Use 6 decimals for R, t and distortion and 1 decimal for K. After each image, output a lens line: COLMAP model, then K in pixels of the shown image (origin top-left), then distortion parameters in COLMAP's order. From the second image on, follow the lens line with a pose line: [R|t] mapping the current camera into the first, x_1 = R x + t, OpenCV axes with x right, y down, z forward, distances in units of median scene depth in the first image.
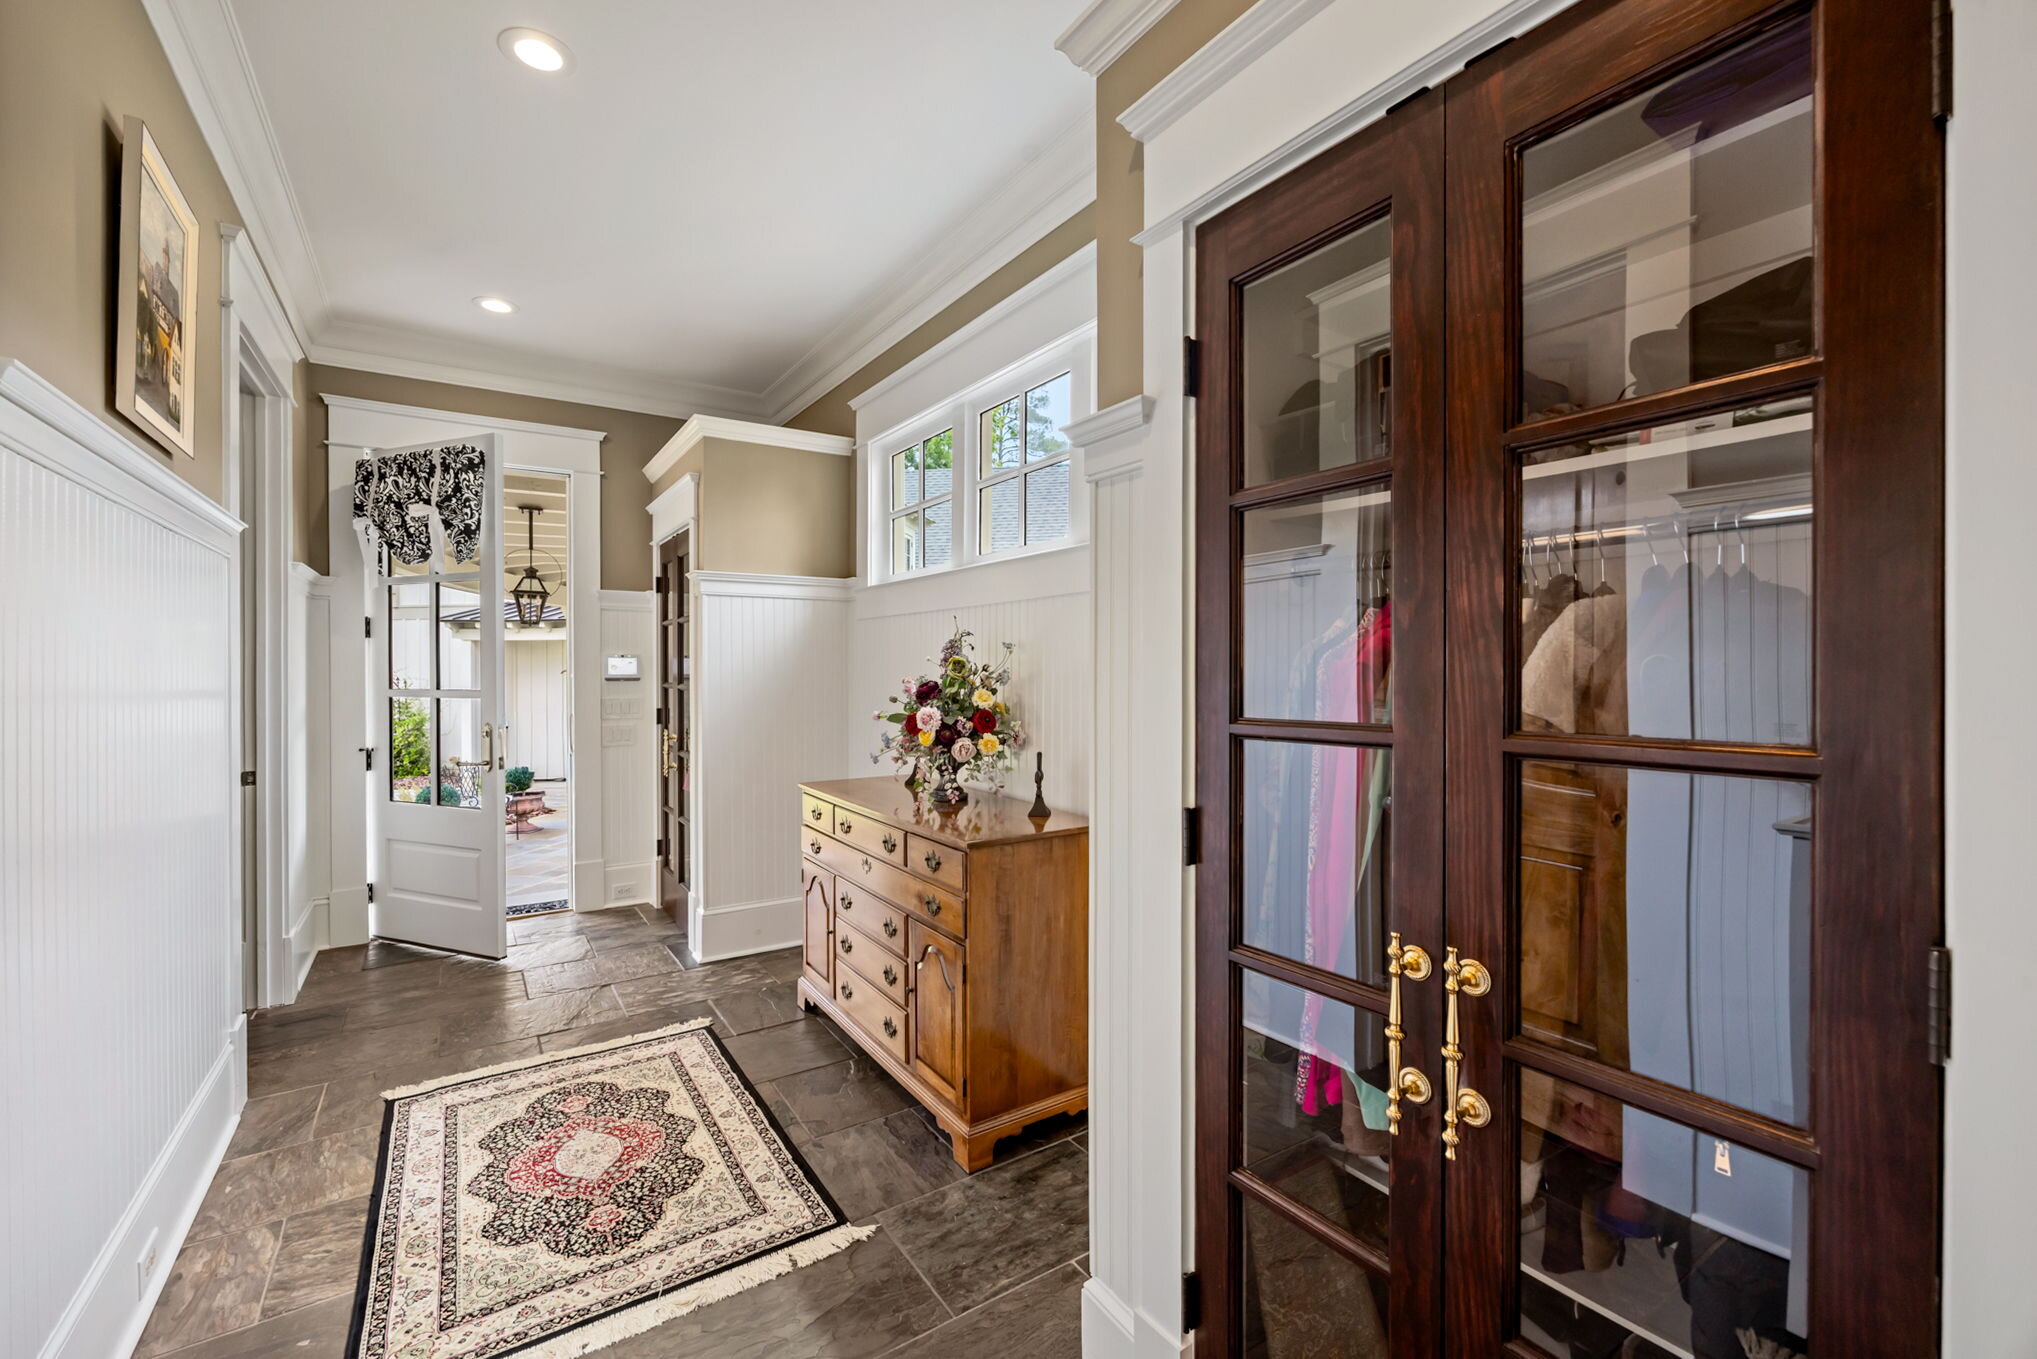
lens RADIAL K [[838.6, 0, 1019.5], [0, 838.6, 677.9], [0, 0, 1]] dist [-0.014560, 0.000394]
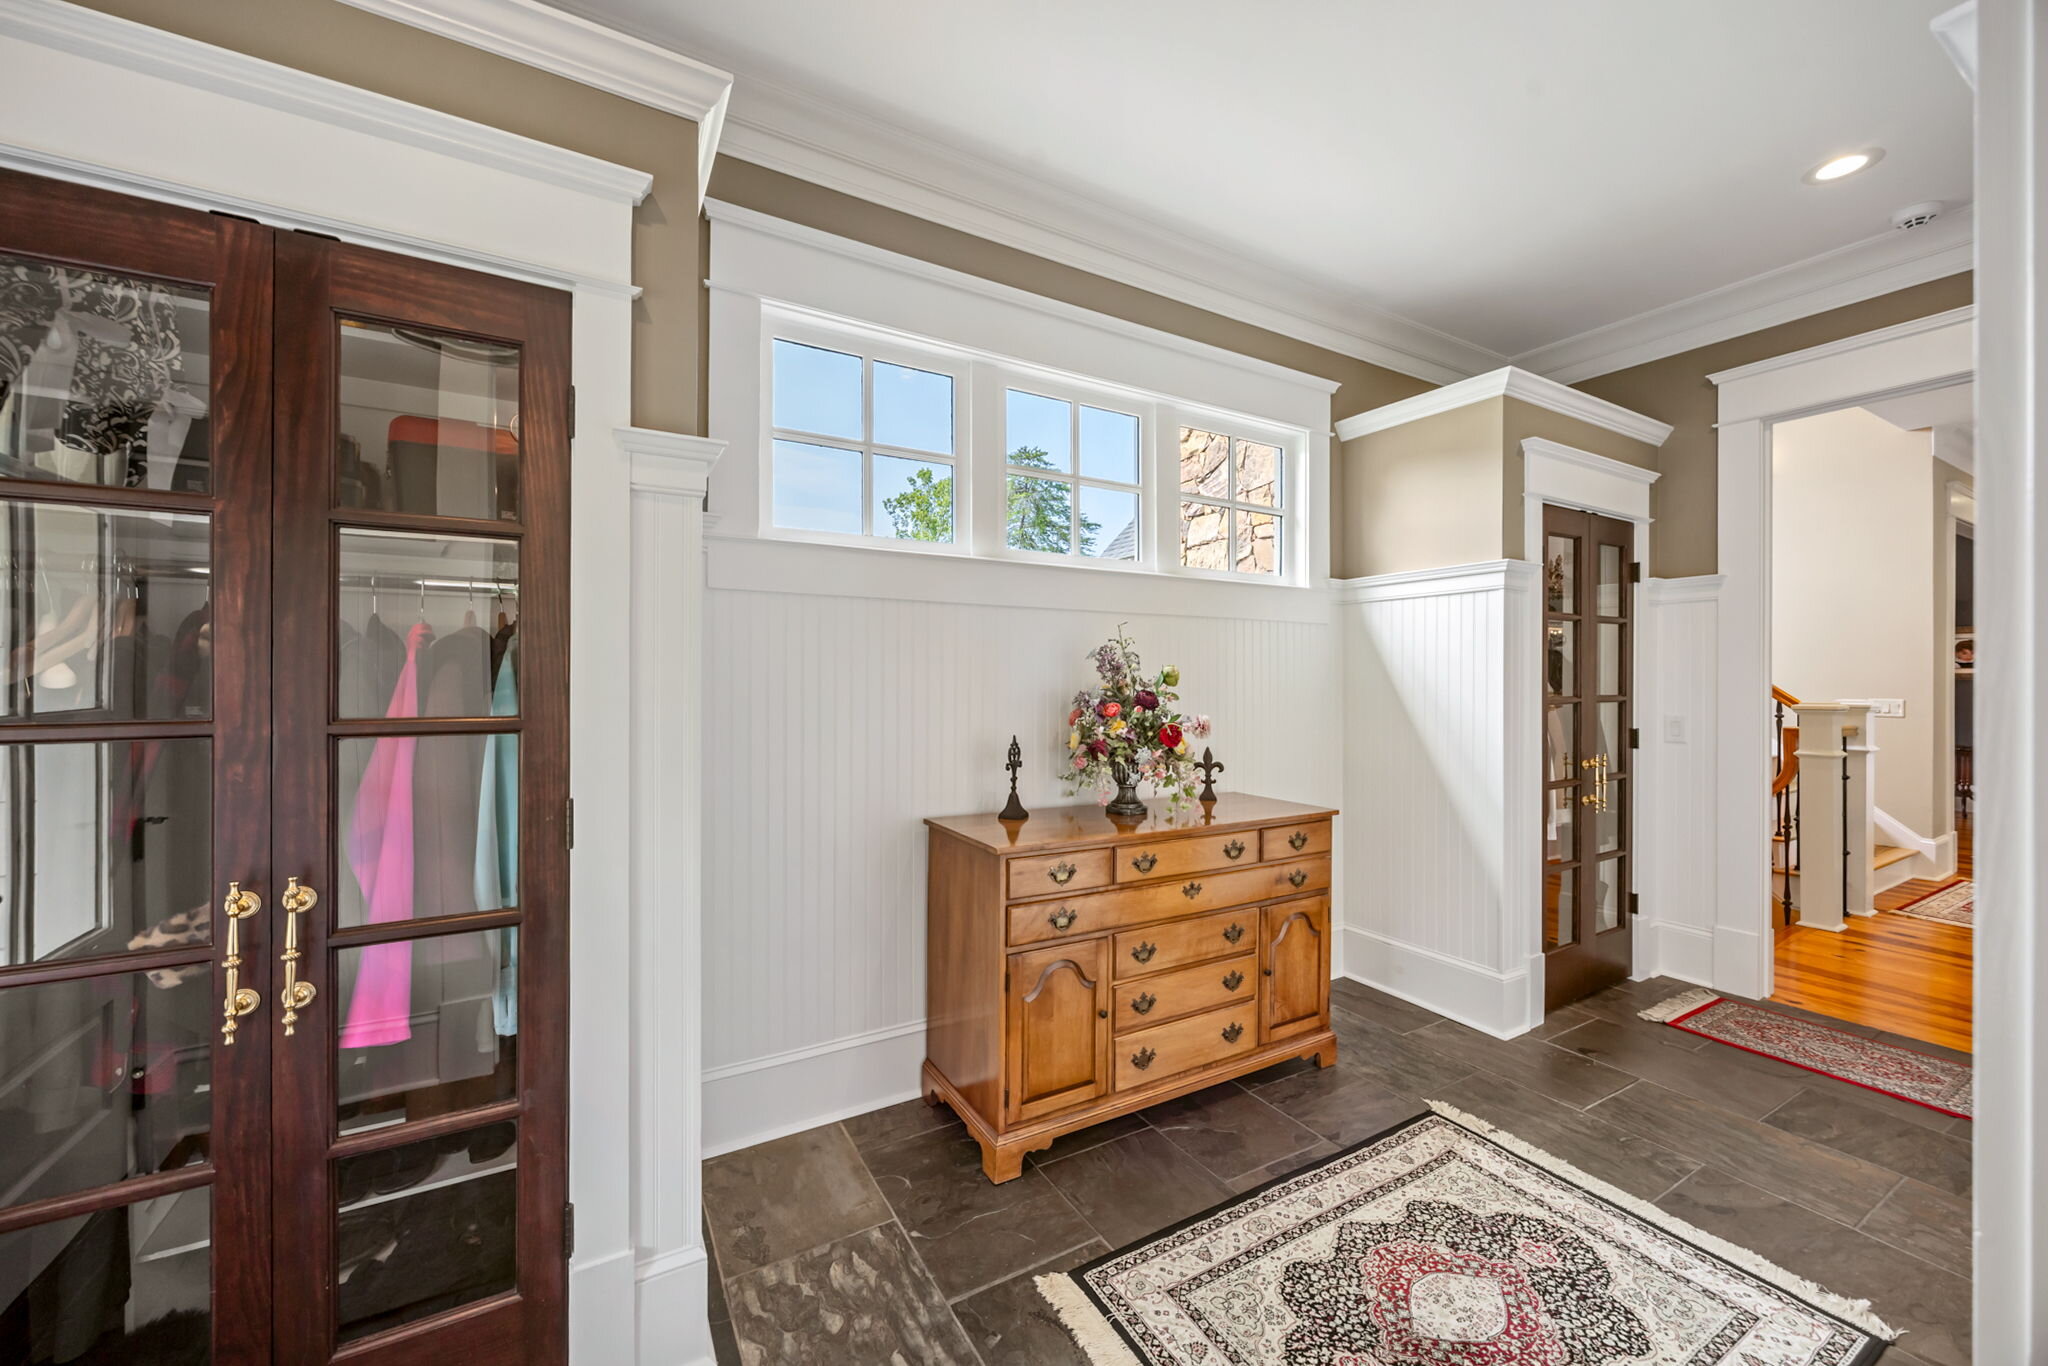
lens RADIAL K [[782.7, 0, 1025.9], [0, 782.7, 672.7], [0, 0, 1]] dist [-0.003430, -0.000626]
pose [[0.071616, 0.005941, 0.997415, -1.359600], [0.008783, 0.999940, -0.006587, -0.013917], [-0.997394, 0.009232, 0.071560, 1.434650]]
